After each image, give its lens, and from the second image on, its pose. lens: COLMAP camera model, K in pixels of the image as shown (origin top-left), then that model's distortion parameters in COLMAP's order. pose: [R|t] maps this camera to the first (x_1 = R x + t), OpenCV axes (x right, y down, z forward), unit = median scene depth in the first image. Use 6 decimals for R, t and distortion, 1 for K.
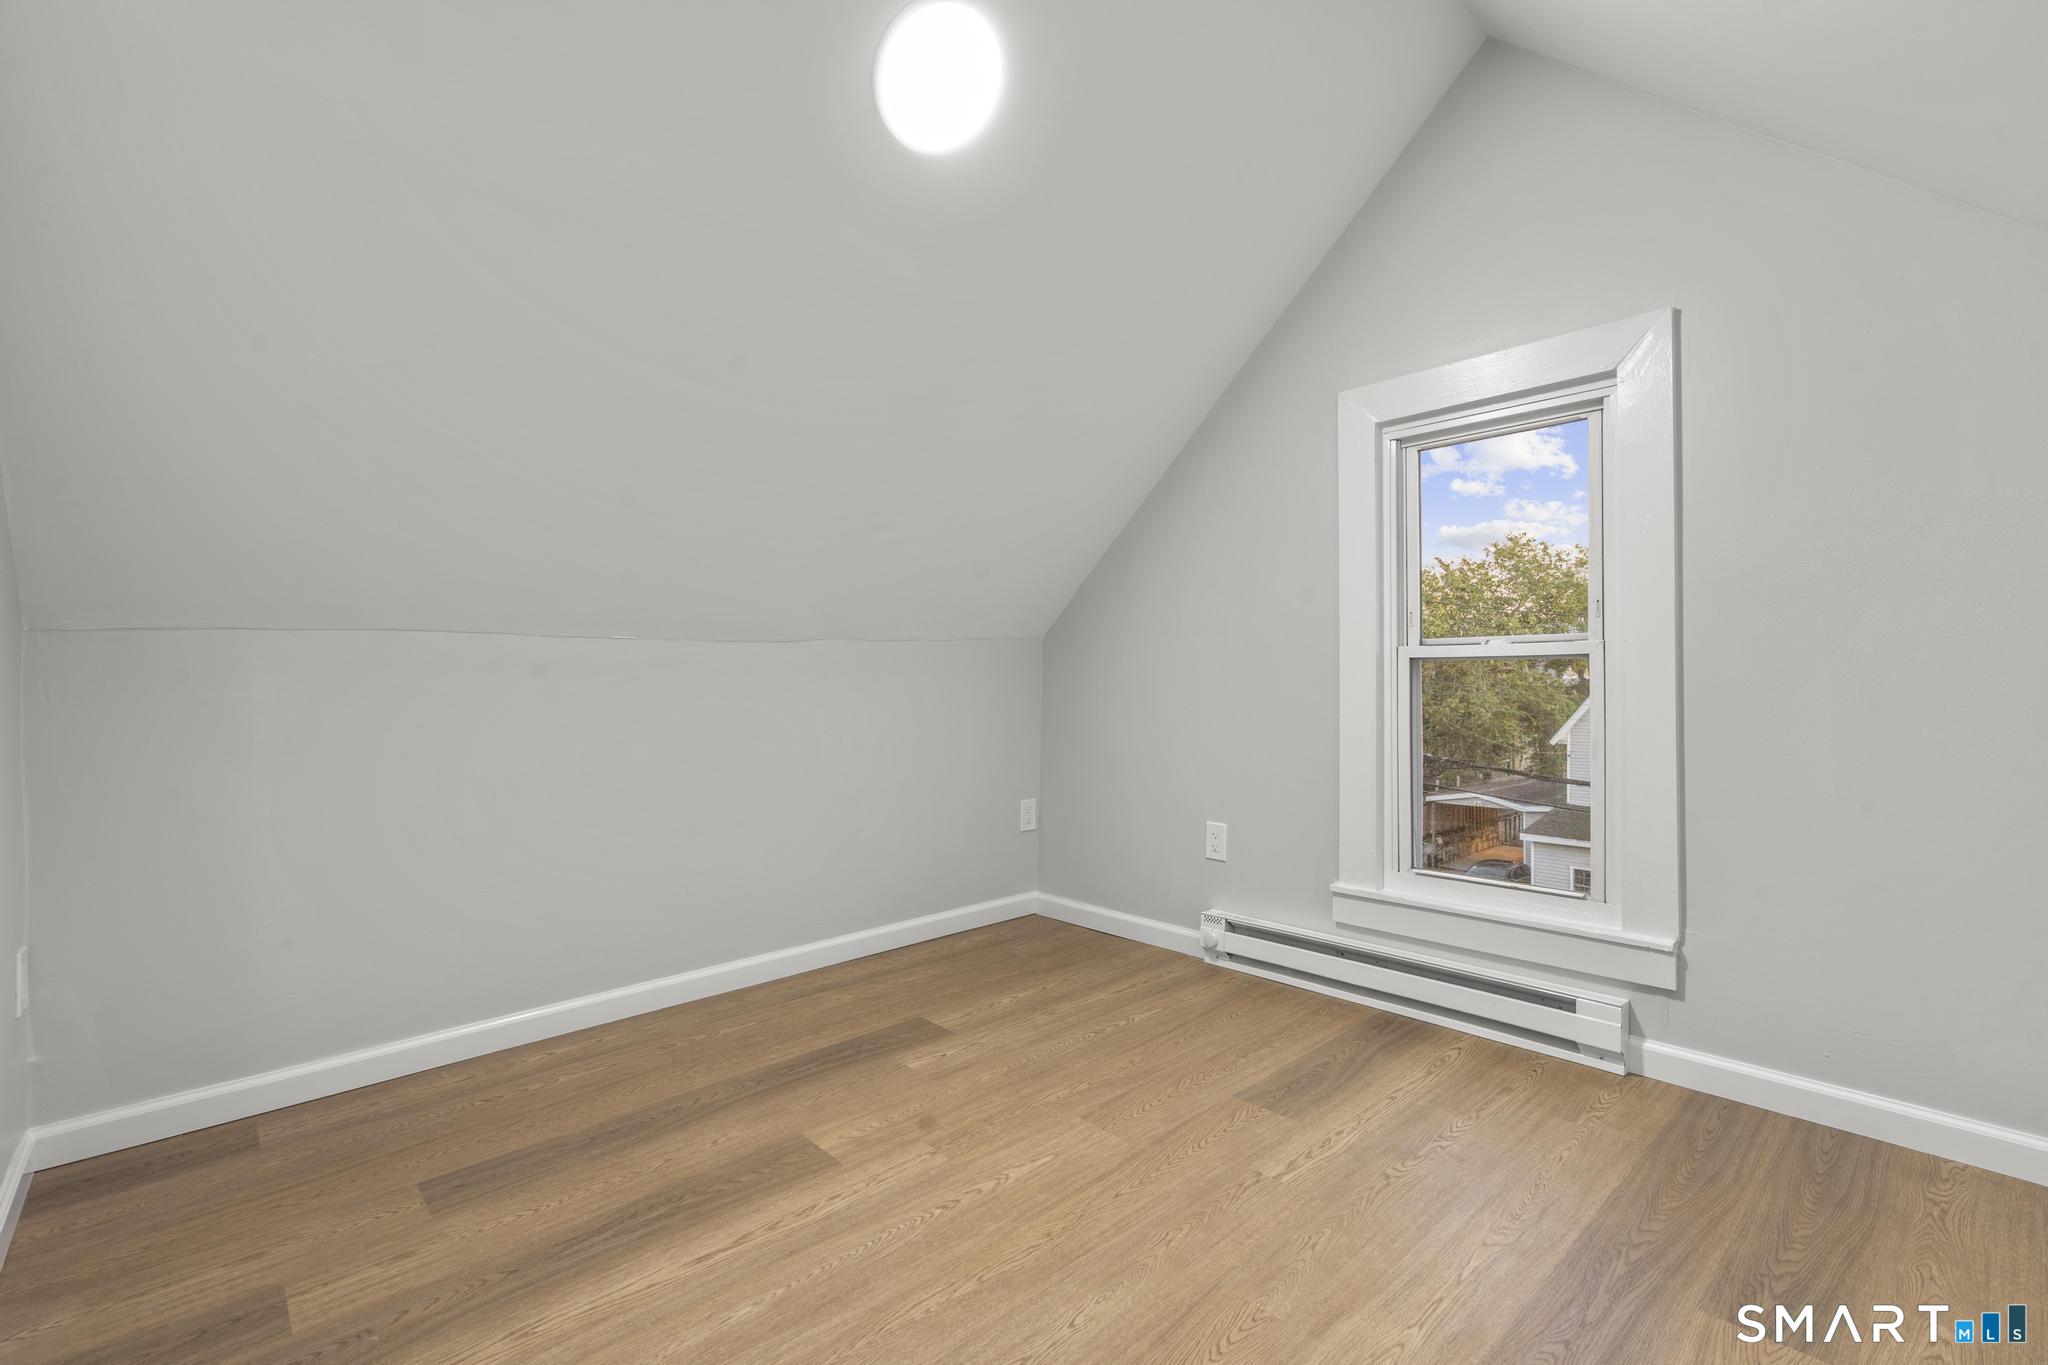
lens RADIAL K [[916.9, 0, 1027.0], [0, 916.9, 682.7], [0, 0, 1]] dist [-0.005101, 0.002363]
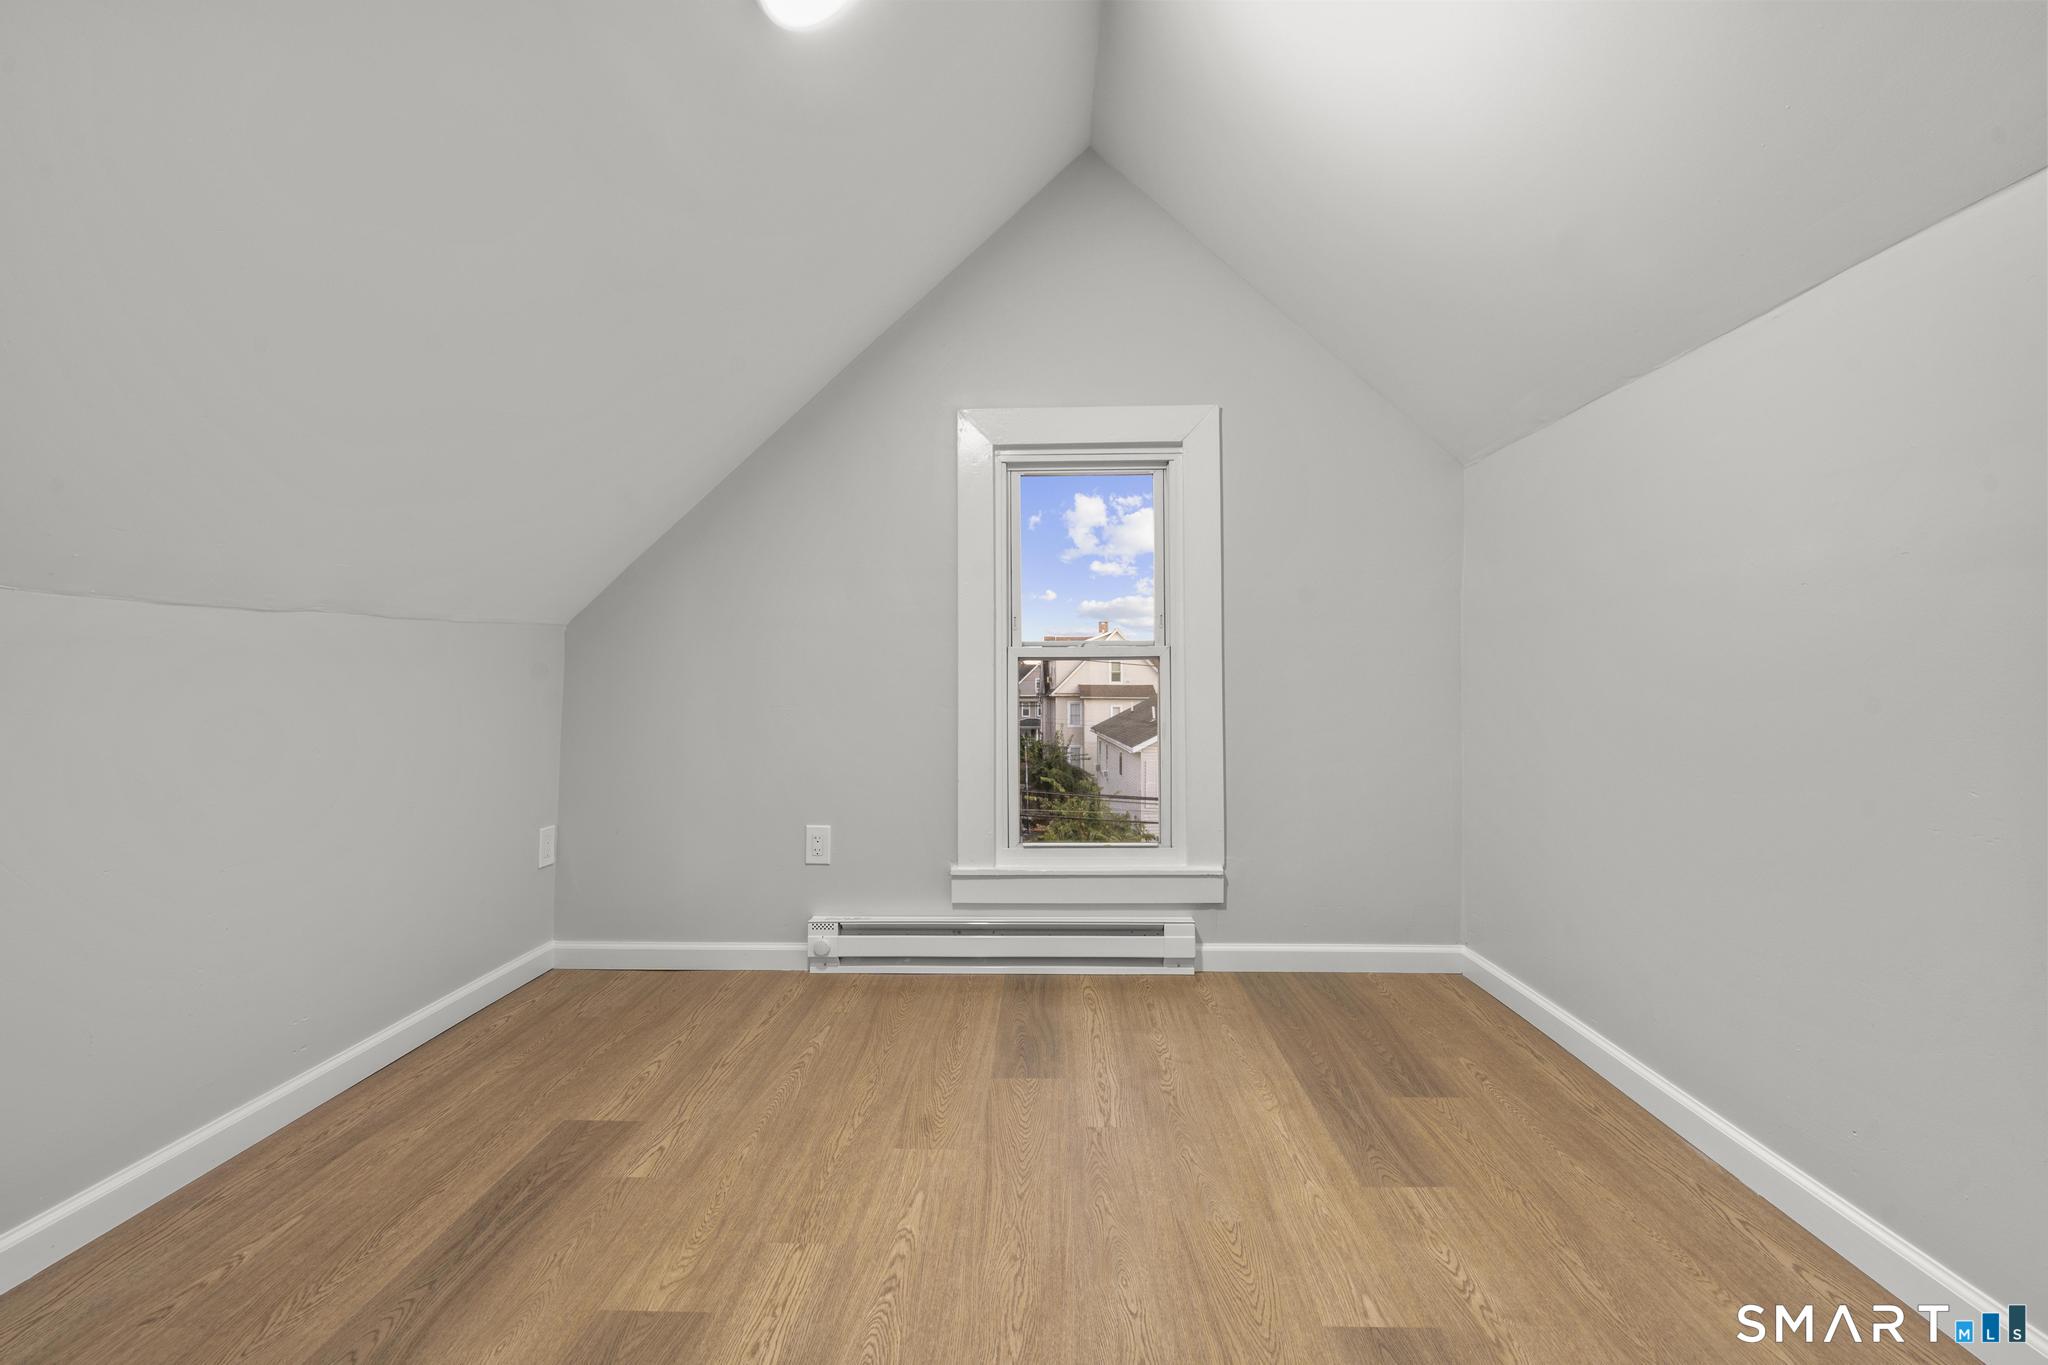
lens RADIAL K [[916.9, 0, 1026.1], [0, 916.9, 682.7], [0, 0, 1]] dist [-0.005101, 0.002363]
pose [[0.694775, 0.004700, 0.719212, -0.468143], [0.002071, 0.999961, -0.008535, 0.016788], [-0.719225, 0.007419, 0.694738, 0.245400]]
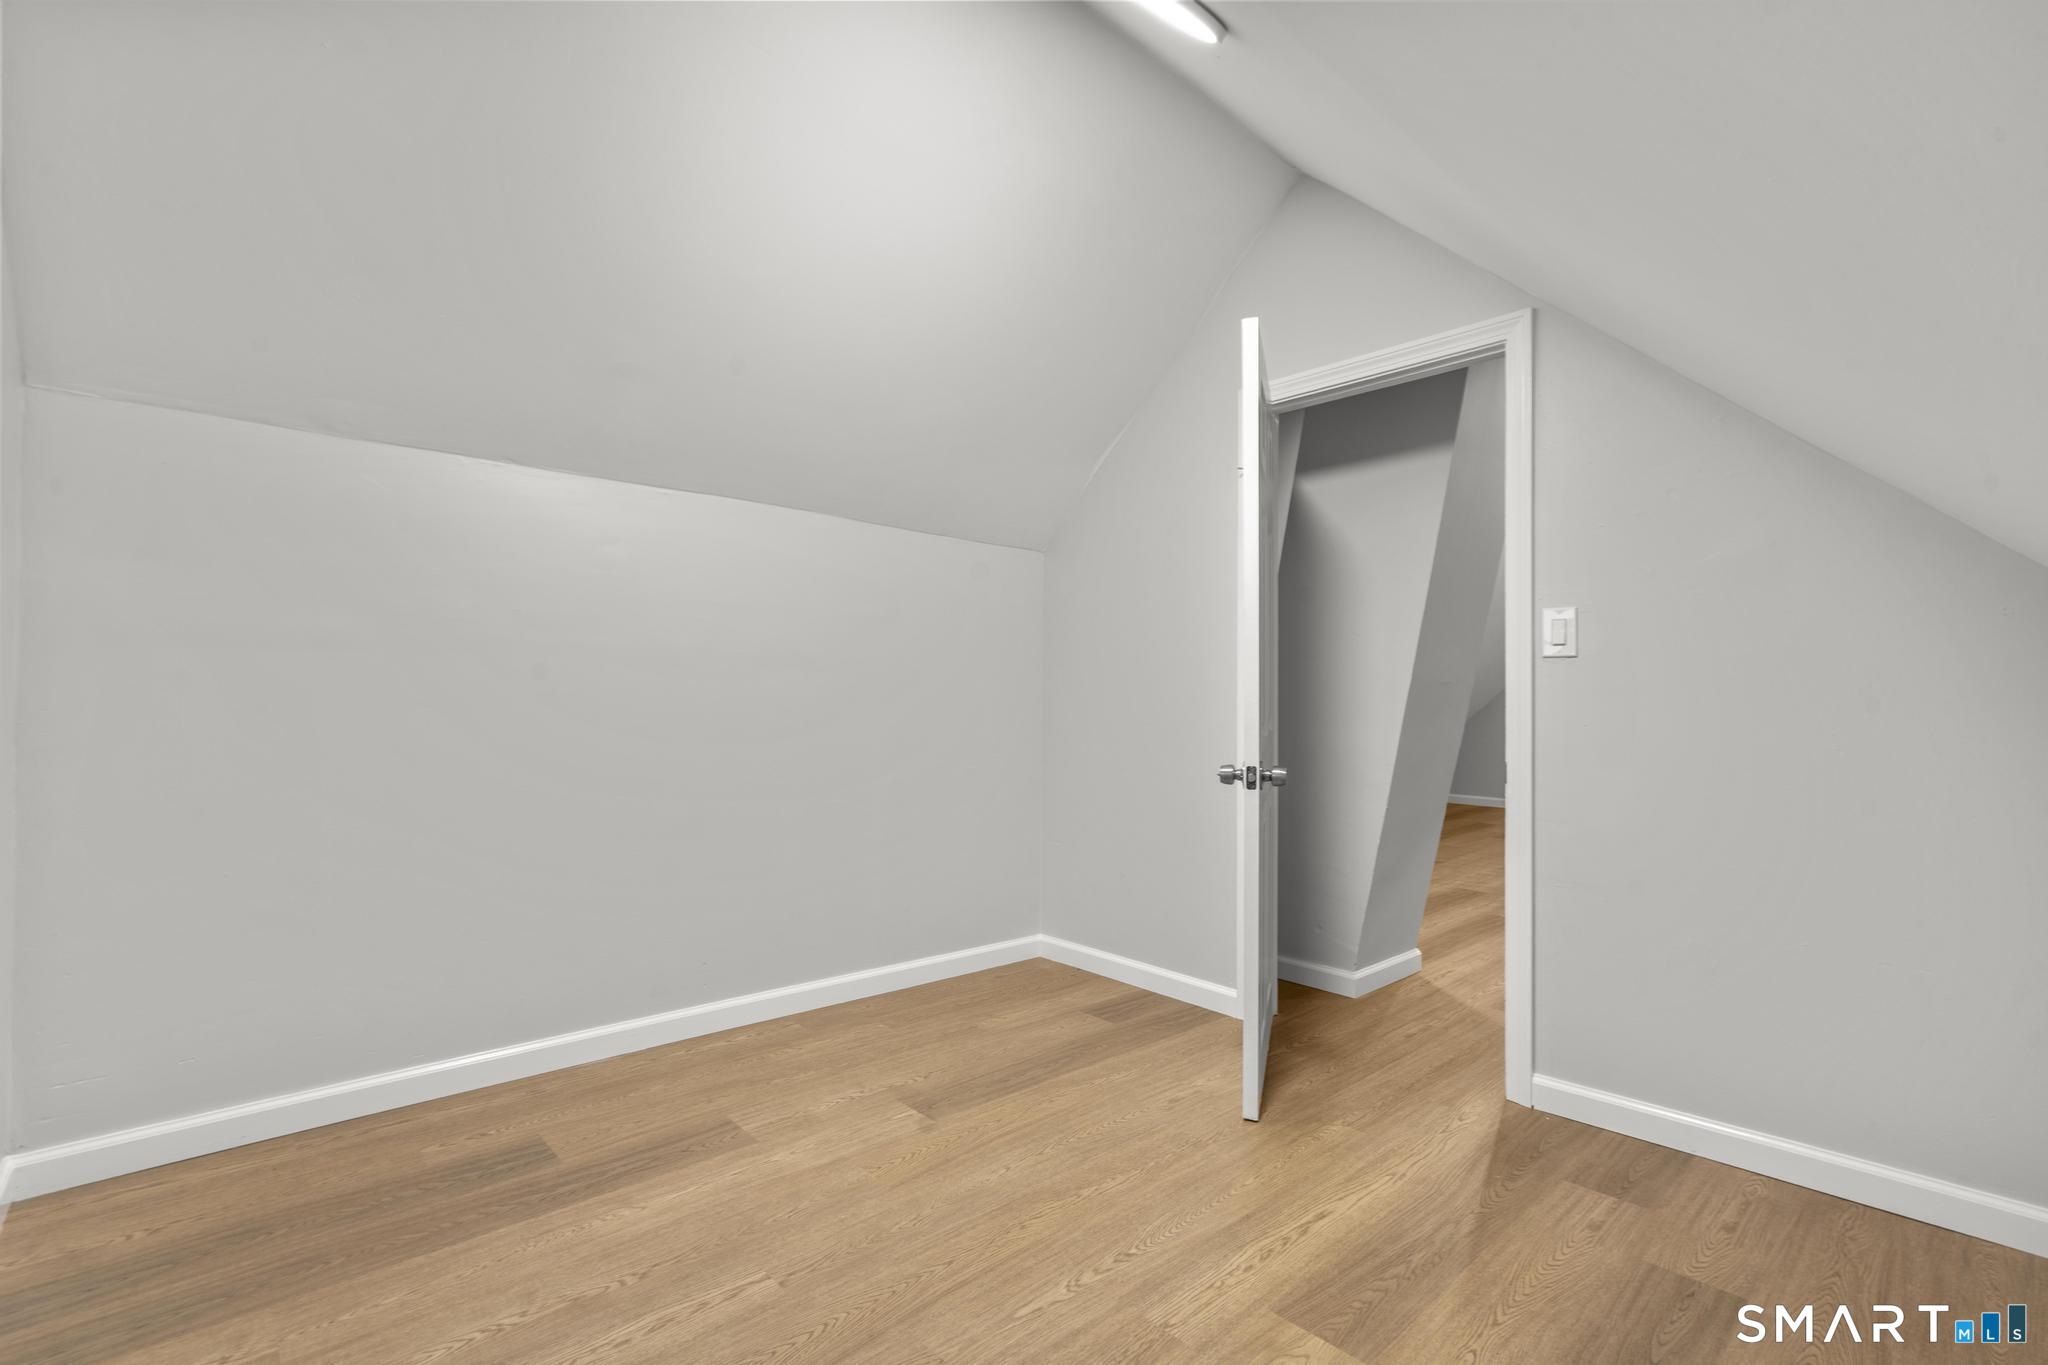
lens RADIAL K [[916.9, 0, 1017.2], [0, 916.9, 688.5], [0, 0, 1]] dist [-0.005101, 0.002363]
pose [[-0.999998, 0.001902, -0.000497, 0.021663], [0.001903, 0.999998, -0.000567, -0.027751], [0.000496, -0.000568, -1.000000, 1.520345]]
